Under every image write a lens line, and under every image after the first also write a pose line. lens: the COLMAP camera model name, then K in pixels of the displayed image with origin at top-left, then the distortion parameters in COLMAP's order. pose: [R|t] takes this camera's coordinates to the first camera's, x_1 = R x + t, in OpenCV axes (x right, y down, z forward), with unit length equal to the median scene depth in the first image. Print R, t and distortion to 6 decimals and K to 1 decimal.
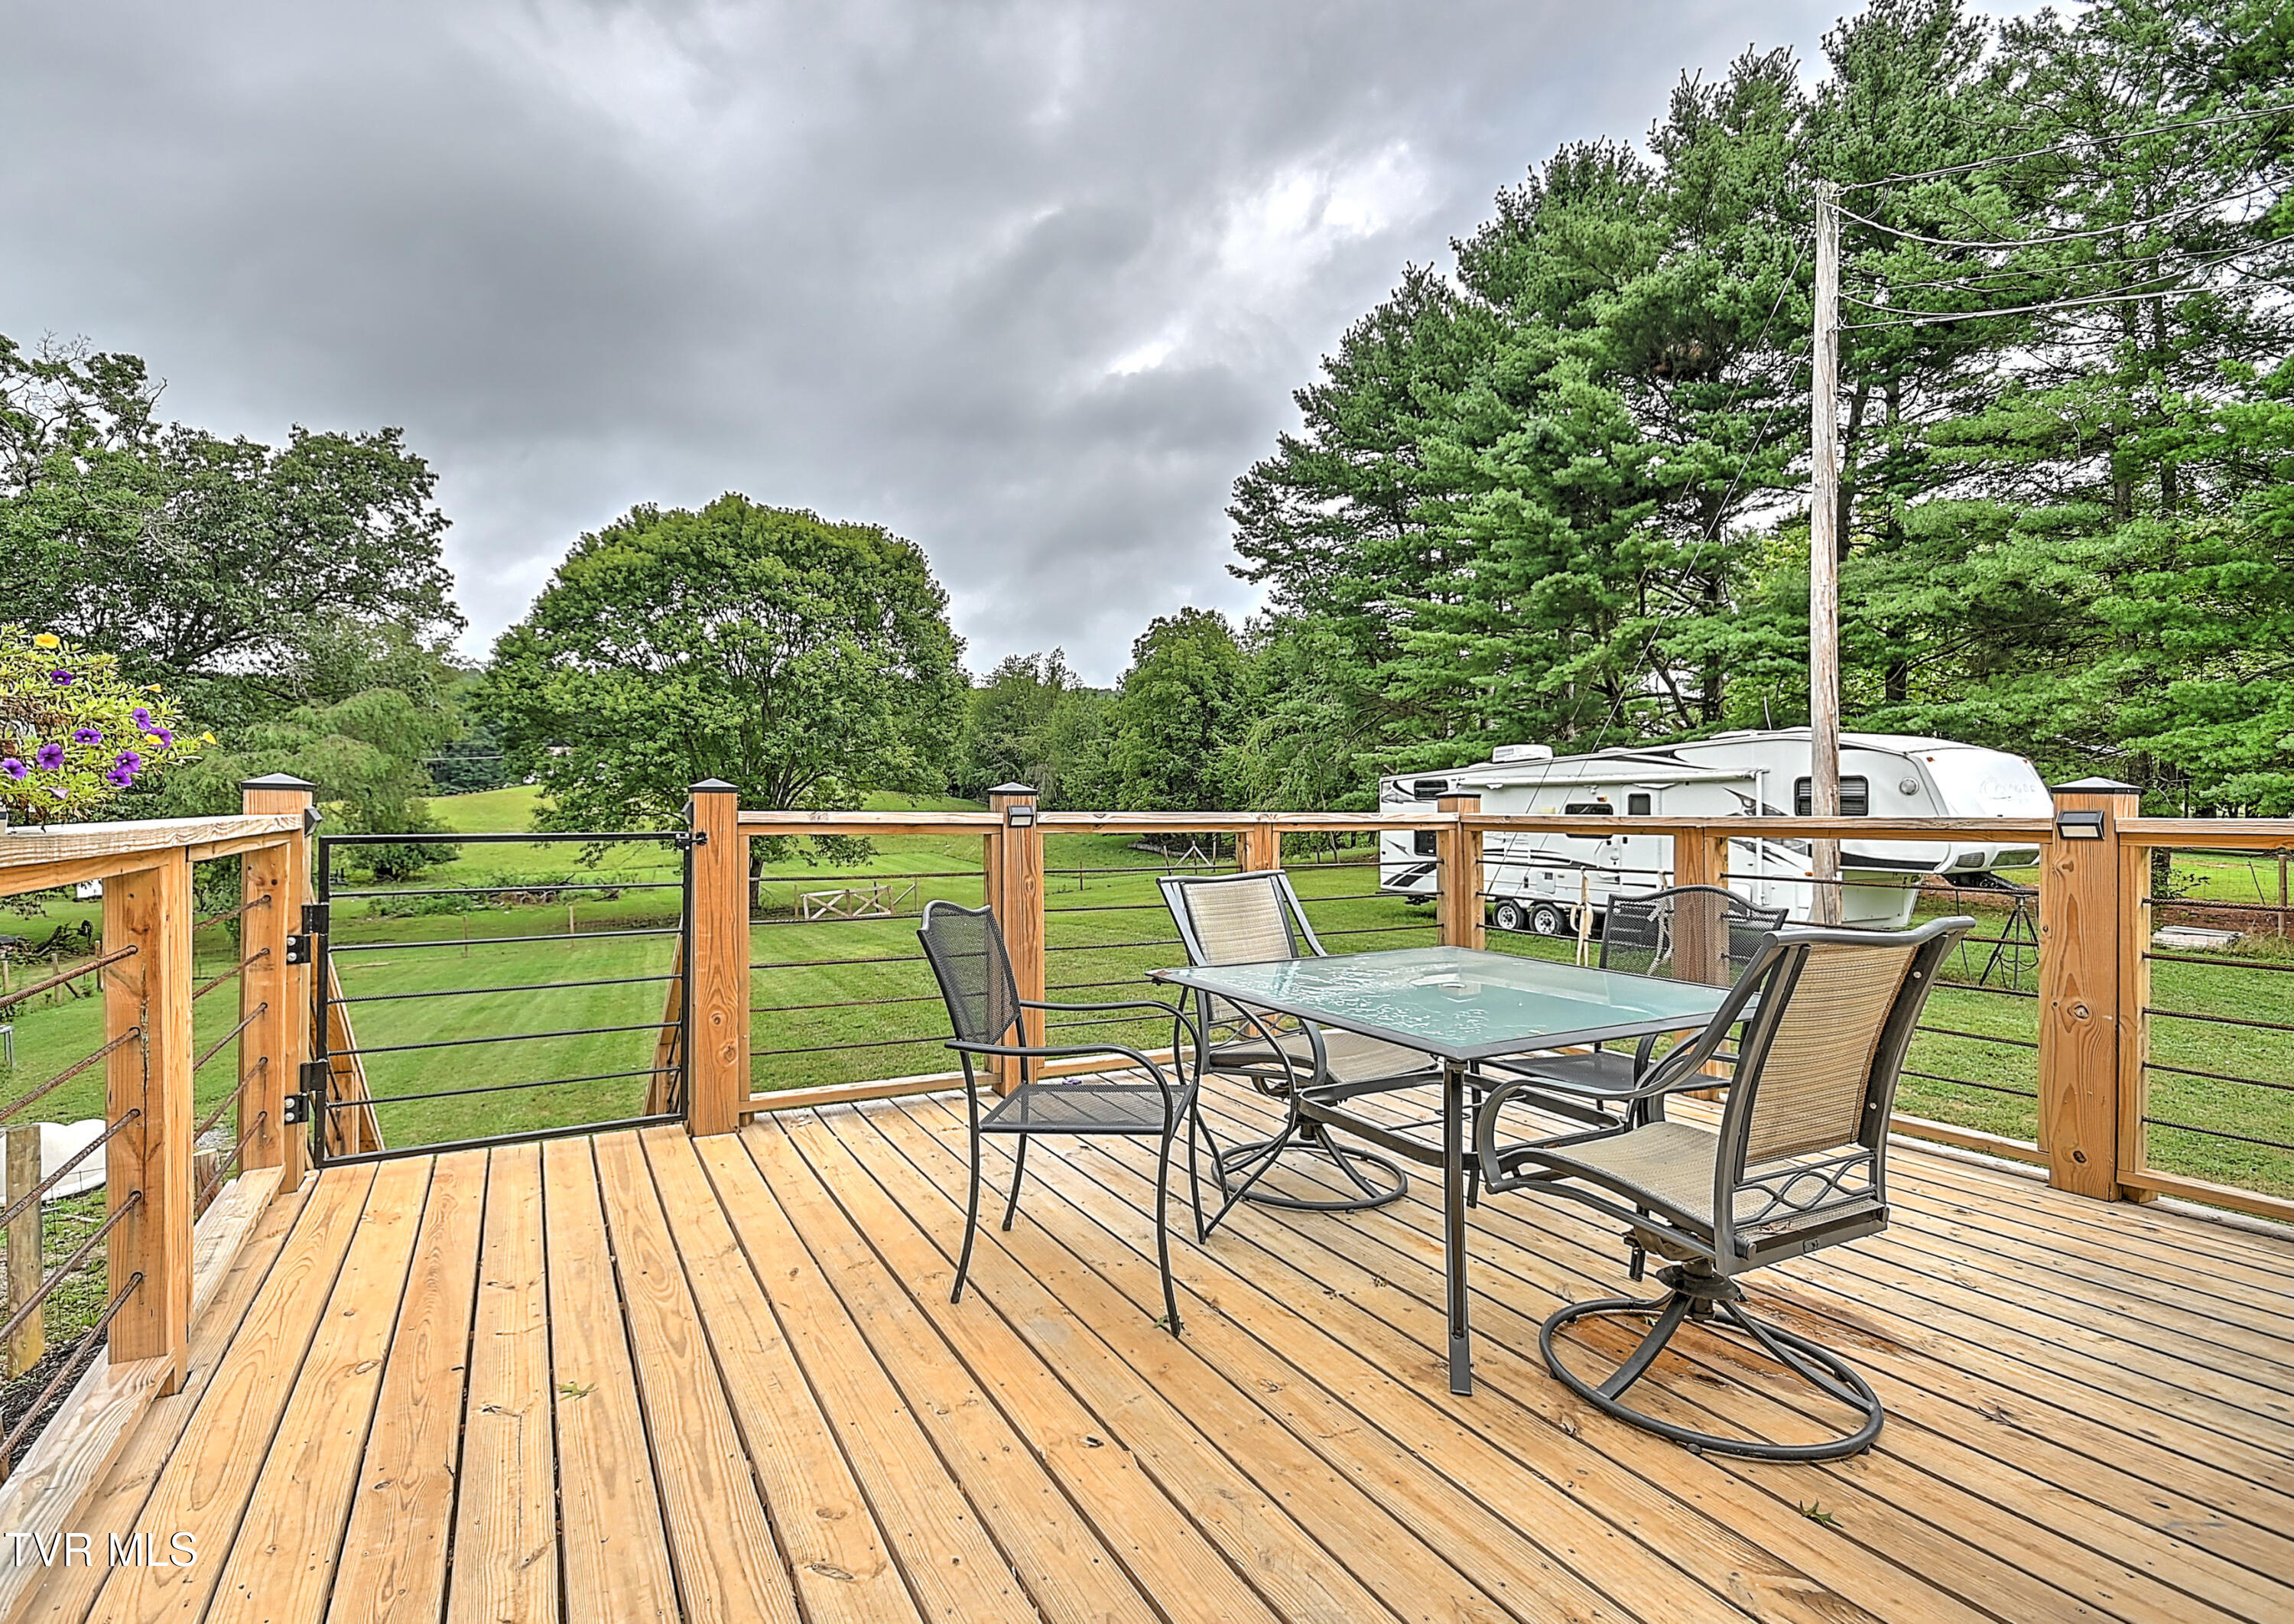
lens RADIAL K [[1105.6, 0, 1069.3], [0, 1105.6, 817.6], [0, 0, 1]] dist [-0.000519, -0.000726]
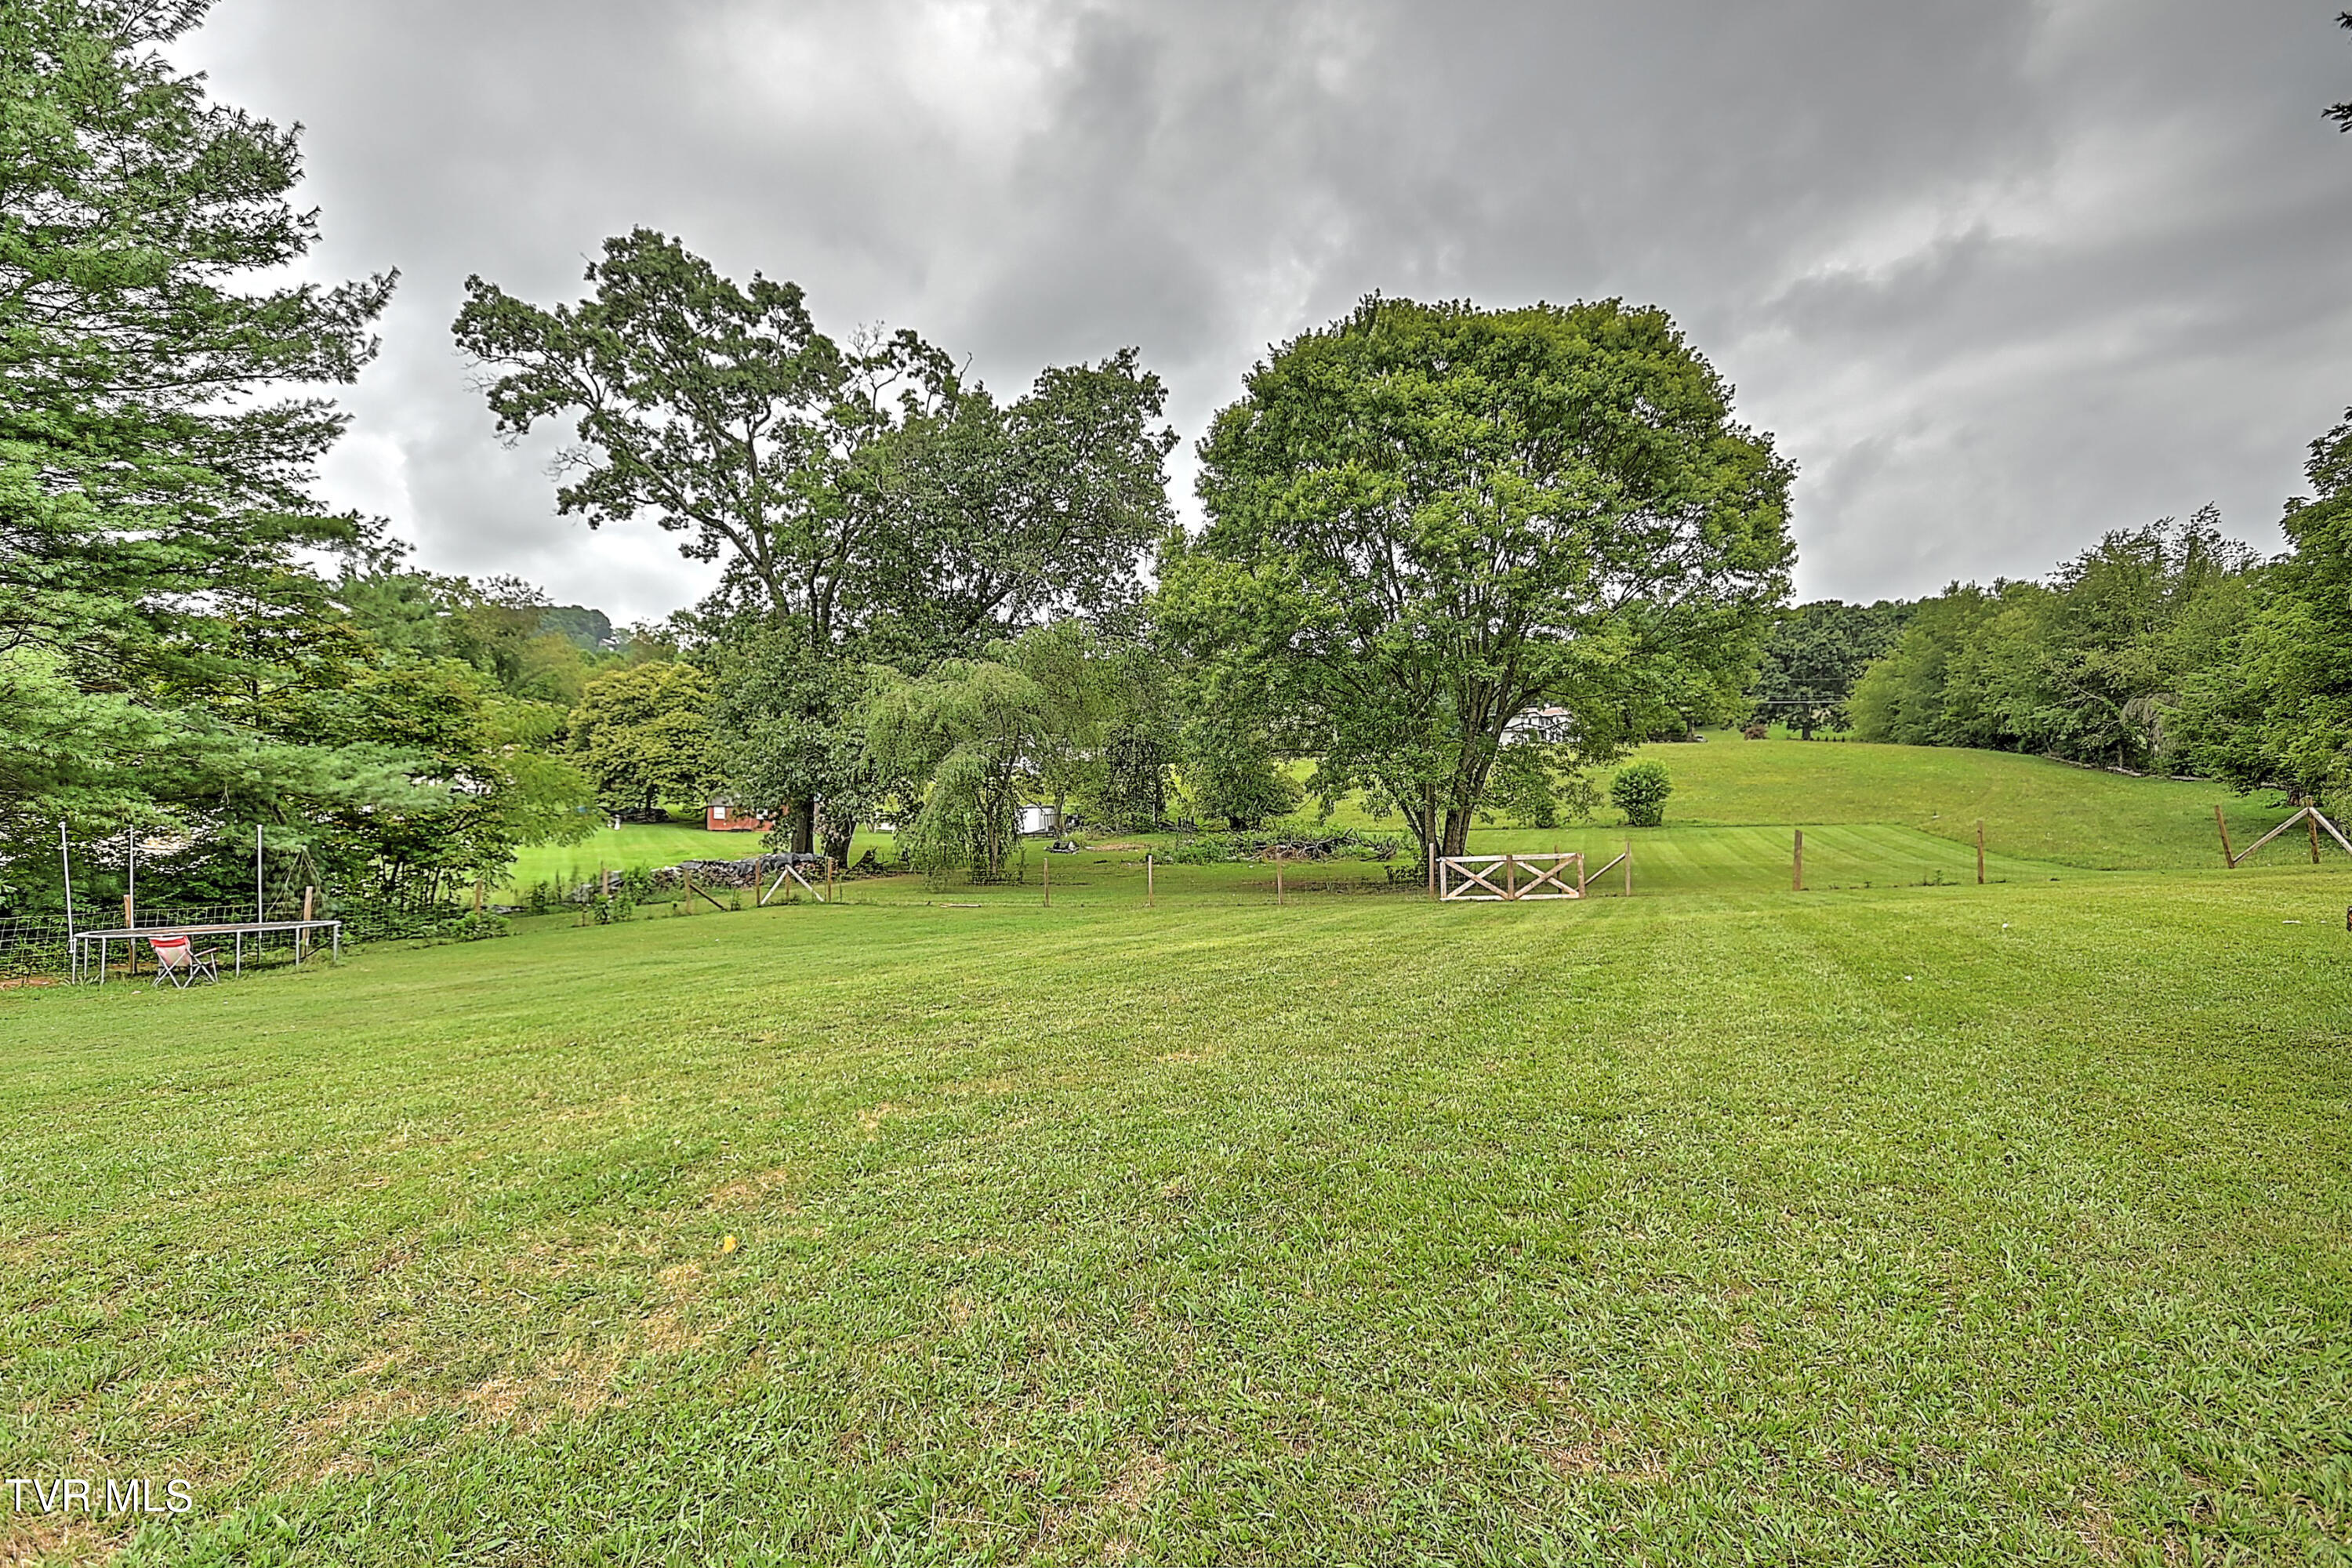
lens RADIAL K [[1163.2, 0, 1176.0], [0, 1163.2, 784.0], [0, 0, 1]] dist [0.043891, 0.000013]
pose [[0.719257, 0.007664, -0.694702, 0.144231], [-0.009502, 0.999954, 0.001193, 0.024590], [0.694679, 0.005743, 0.719296, 0.375519]]
